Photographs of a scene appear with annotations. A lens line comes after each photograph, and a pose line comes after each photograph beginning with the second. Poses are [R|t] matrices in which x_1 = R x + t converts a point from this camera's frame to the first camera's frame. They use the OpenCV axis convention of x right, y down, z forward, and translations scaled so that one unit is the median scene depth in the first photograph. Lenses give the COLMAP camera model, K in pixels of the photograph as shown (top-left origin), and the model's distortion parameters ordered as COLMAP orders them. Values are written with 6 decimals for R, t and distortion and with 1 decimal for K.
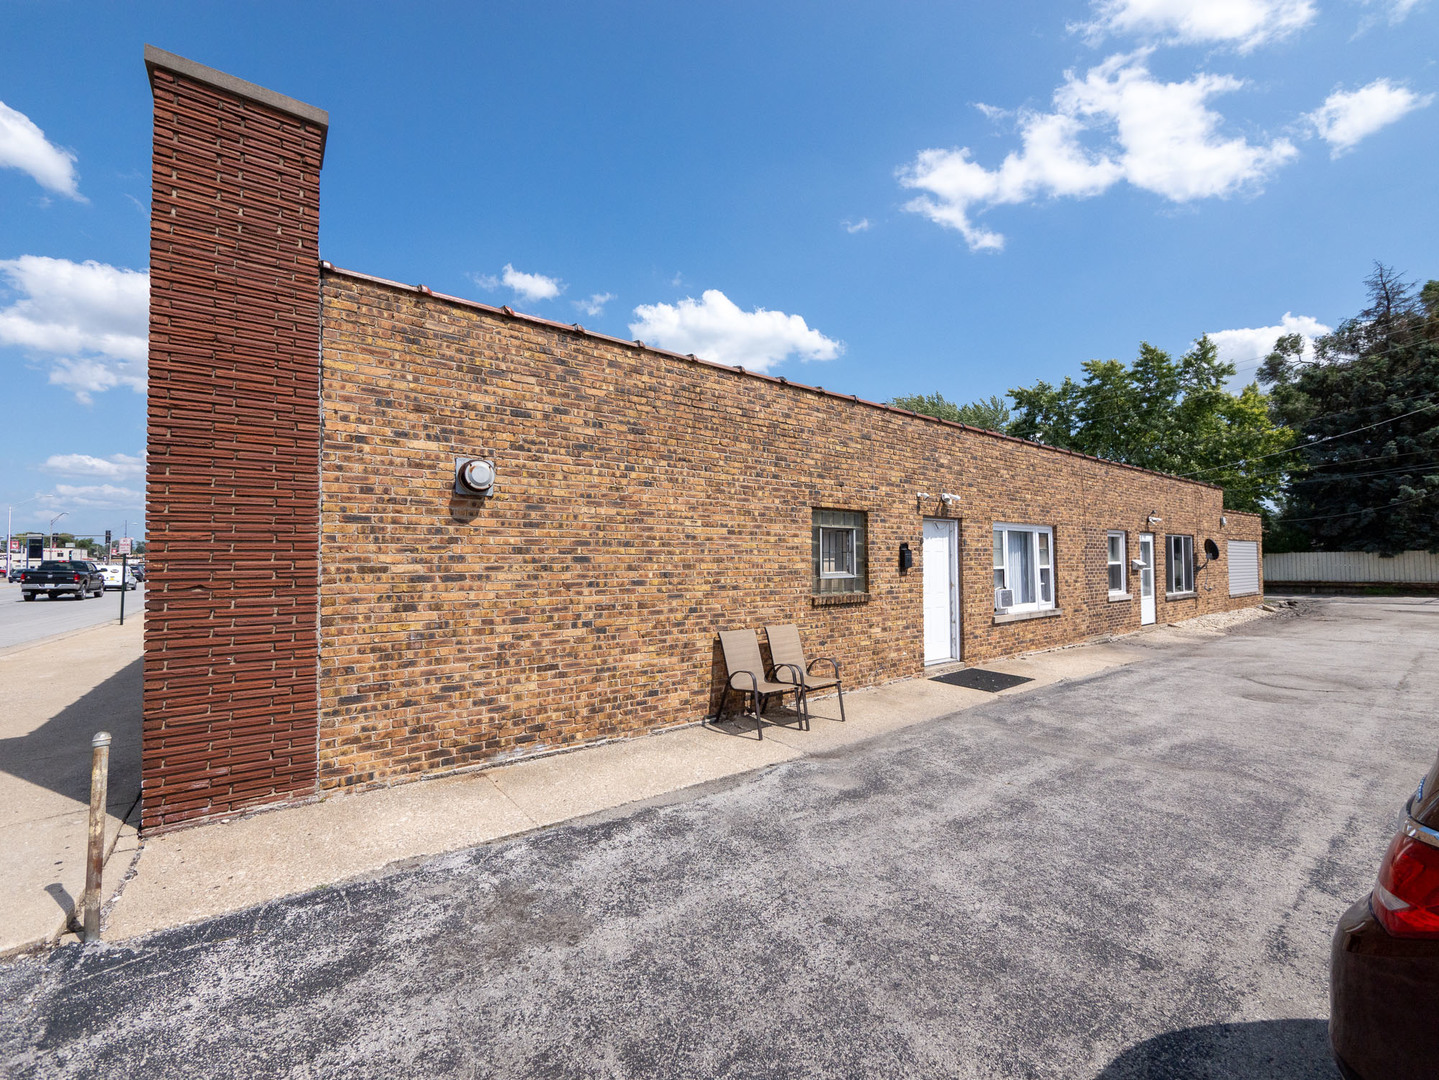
lens RADIAL K [[599.4, 0, 740.1], [0, 599.4, 534.7], [0, 0, 1]] dist [-0.004025, -0.000012]
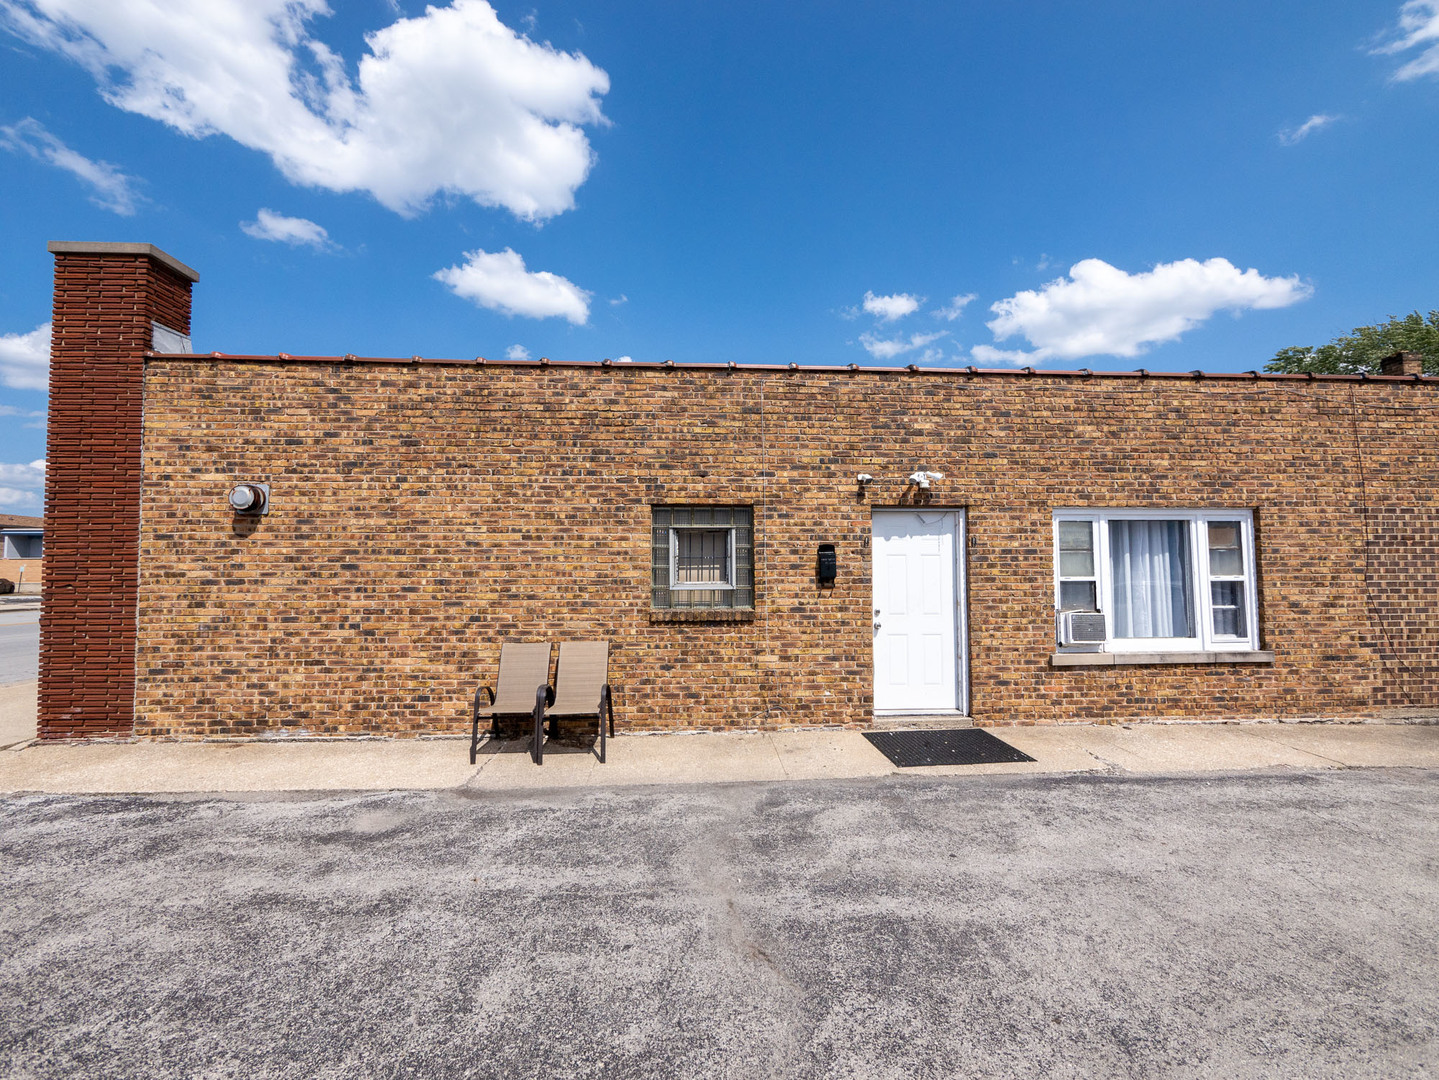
lens RADIAL K [[599.4, 0, 719.8], [0, 599.4, 540.6], [0, 0, 1]] dist [-0.004025, -0.000012]
pose [[0.821199, -0.032215, -0.569732, 0.925704], [0.025472, 0.999479, -0.019800, 0.032513], [0.570073, 0.001748, 0.821592, 0.493710]]
